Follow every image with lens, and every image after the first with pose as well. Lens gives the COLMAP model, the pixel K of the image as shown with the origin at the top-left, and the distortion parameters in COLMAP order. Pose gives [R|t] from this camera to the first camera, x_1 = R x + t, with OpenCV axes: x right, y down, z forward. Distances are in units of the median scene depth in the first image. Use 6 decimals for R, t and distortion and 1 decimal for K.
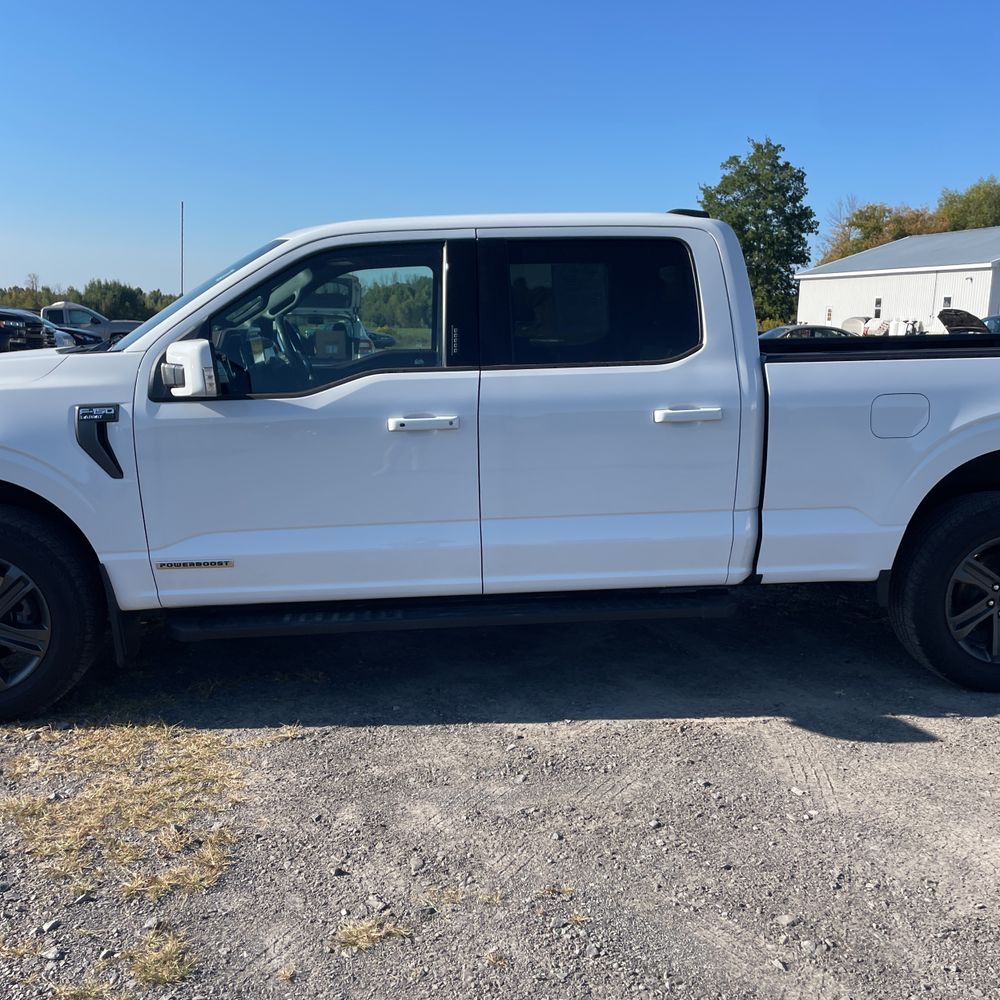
lens RADIAL K [[1009.4, 0, 522.9], [0, 1009.4, 491.4], [0, 0, 1]] dist [0.111159, -0.171516]
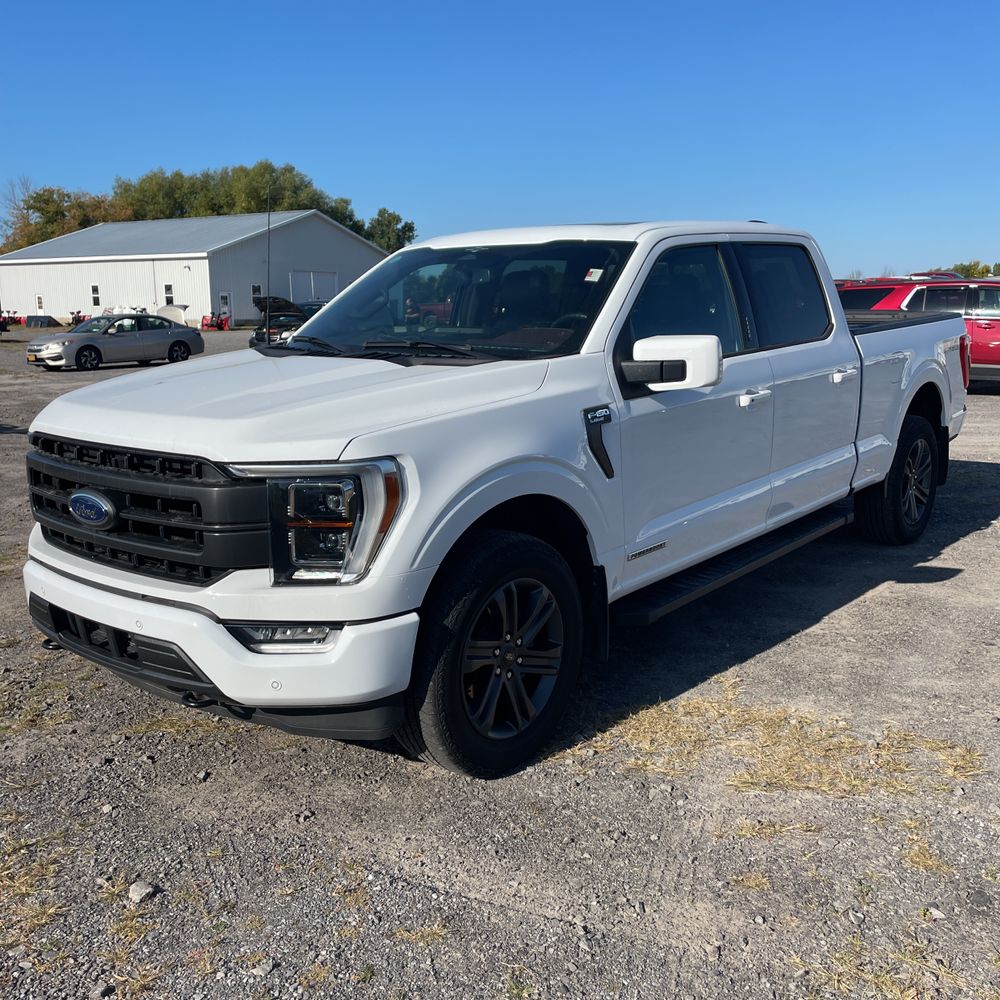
lens RADIAL K [[999.7, 0, 497.6], [0, 999.7, 508.7], [0, 0, 1]] dist [0.104967, -0.115835]
pose [[0.718716, -0.159850, 0.676680, -0.826613], [0.139242, 0.986589, 0.085167, -0.059562], [-0.681219, 0.033012, 0.731335, 0.252250]]
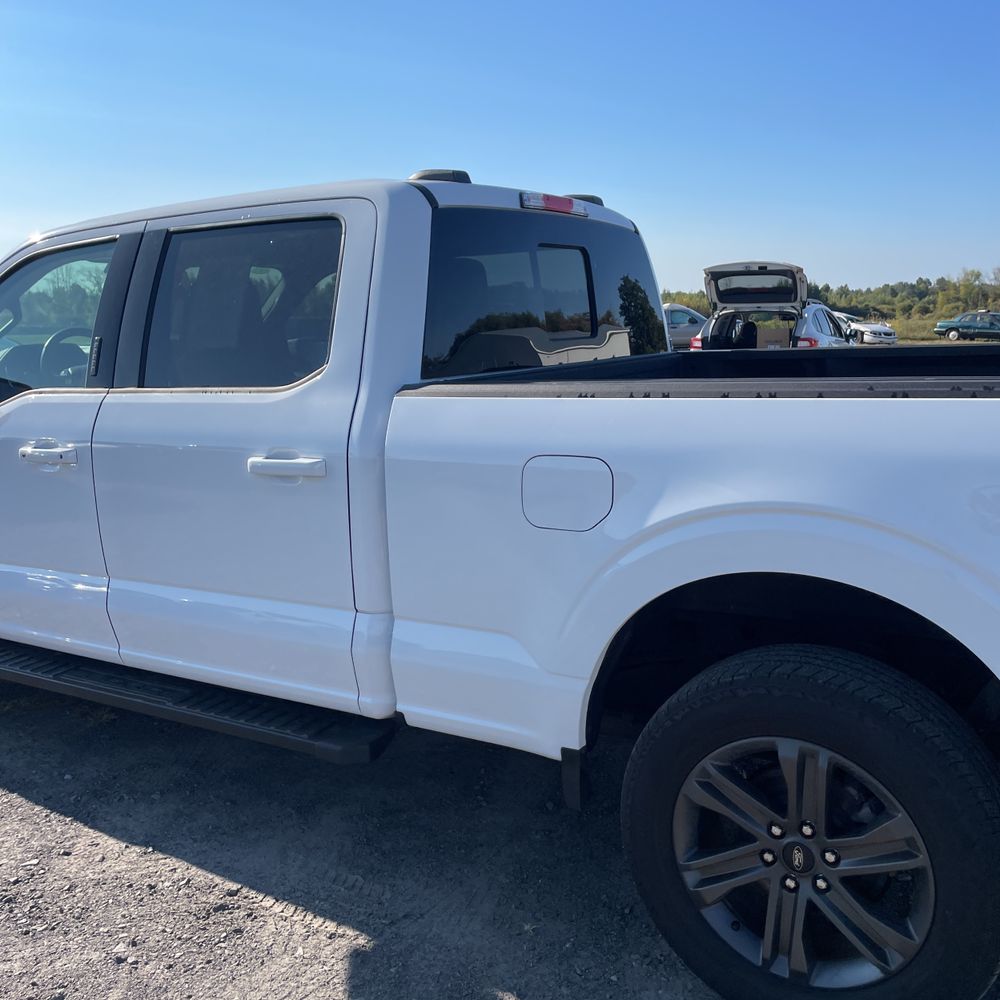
lens RADIAL K [[1009.4, 0, 522.9], [0, 1009.4, 491.4], [0, 0, 1]] dist [0.111159, -0.171516]
pose [[0.796073, 0.084321, -0.599298, 0.533276], [-0.081102, 0.996178, 0.032432, -0.069961], [0.599742, 0.022786, 0.799869, 0.403798]]
